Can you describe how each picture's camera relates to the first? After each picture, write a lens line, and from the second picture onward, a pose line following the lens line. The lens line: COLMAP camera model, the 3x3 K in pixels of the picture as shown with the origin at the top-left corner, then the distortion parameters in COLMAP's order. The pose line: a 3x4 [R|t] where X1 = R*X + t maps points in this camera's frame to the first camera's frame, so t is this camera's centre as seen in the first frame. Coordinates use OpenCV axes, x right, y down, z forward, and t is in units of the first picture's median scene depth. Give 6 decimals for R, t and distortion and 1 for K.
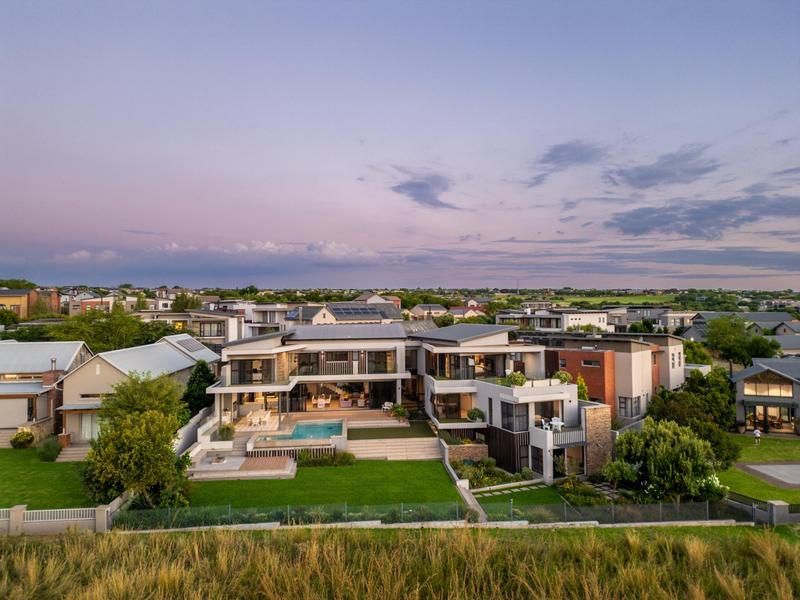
lens RADIAL K [[553.0, 0, 400.0], [0, 553.0, 300.0], [0, 0, 1]] dist [0.075951, -0.072583]
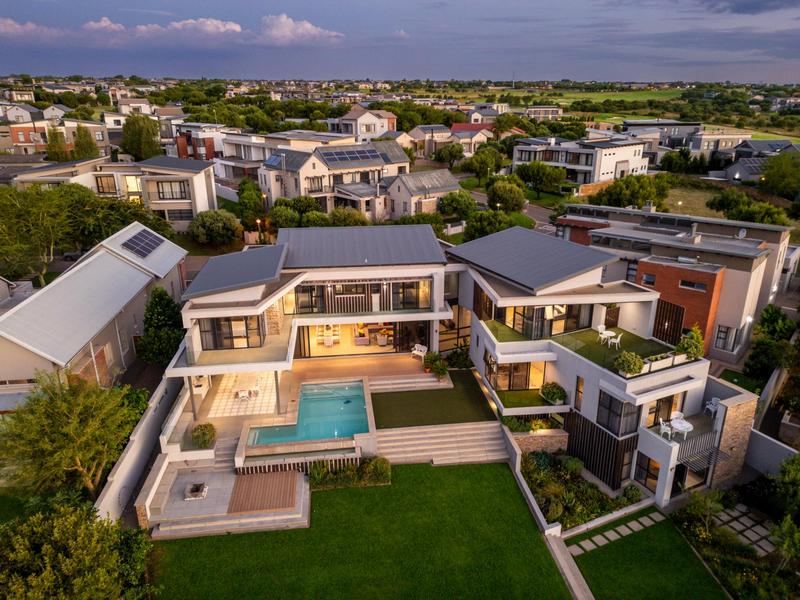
lens RADIAL K [[553.0, 0, 400.0], [0, 553.0, 300.0], [0, 0, 1]] dist [0.075951, -0.072583]
pose [[0.999533, -0.006303, 0.029902, -0.071707], [-0.004618, 0.936113, 0.351670, -0.136841], [-0.030208, -0.351644, 0.935646, 0.333820]]
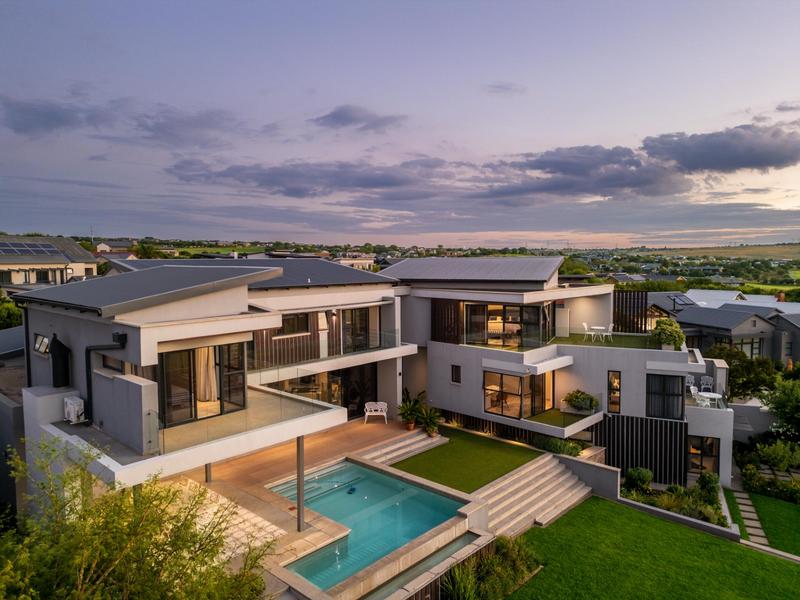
lens RADIAL K [[553.0, 0, 400.0], [0, 553.0, 300.0], [0, 0, 1]] dist [0.075951, -0.072583]
pose [[0.744079, -0.045922, 0.666512, -0.360380], [-0.010929, 0.996665, 0.080871, 0.044309], [-0.668003, -0.067458, 0.741095, 0.608971]]
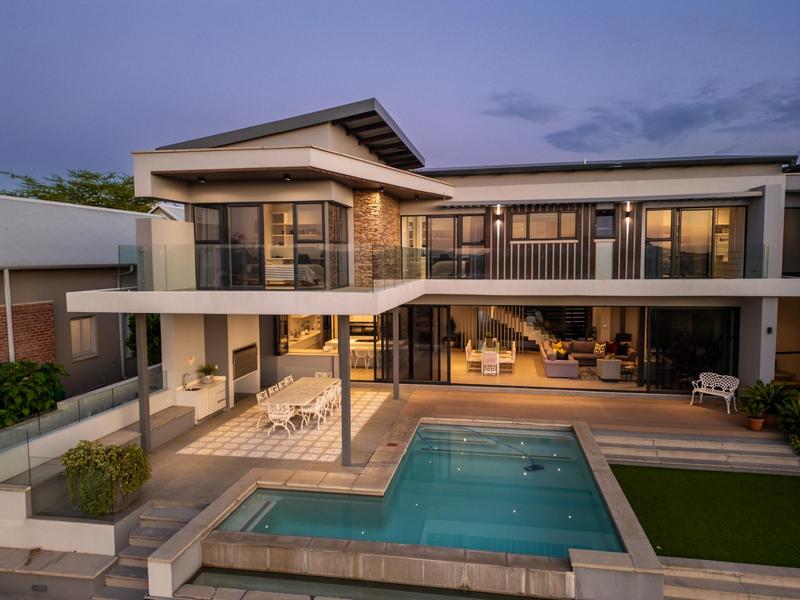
lens RADIAL K [[553.0, 0, 400.0], [0, 553.0, 300.0], [0, 0, 1]] dist [0.075951, -0.072583]
pose [[0.963458, 0.022510, -0.266911, -0.109379], [0.002239, 0.995751, 0.092057, 0.117623], [0.267849, -0.089290, 0.959314, 0.673977]]
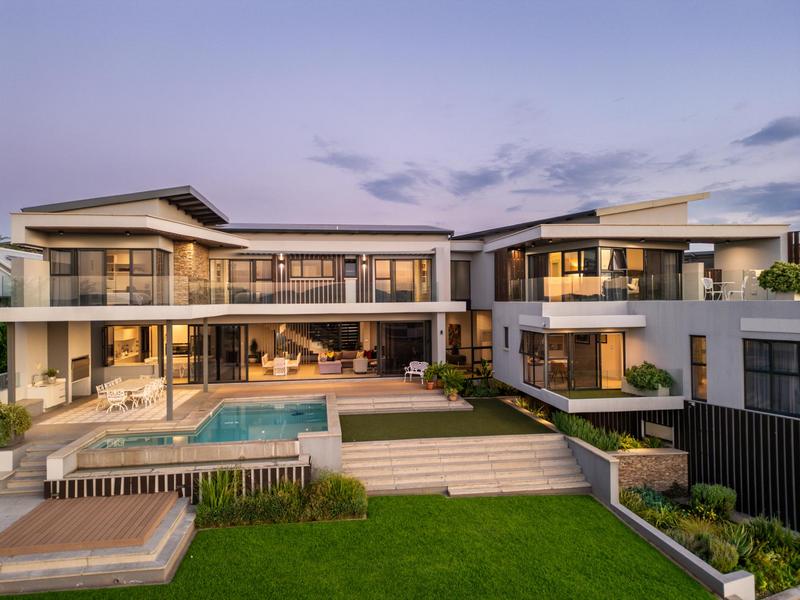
lens RADIAL K [[553.0, 0, 400.0], [0, 553.0, 300.0], [0, 0, 1]] dist [0.075951, -0.072583]
pose [[0.998744, 0.000404, 0.050104, -0.062529], [-0.001146, 0.999890, 0.014781, 0.125024], [-0.050092, -0.014820, 0.998635, 0.521635]]
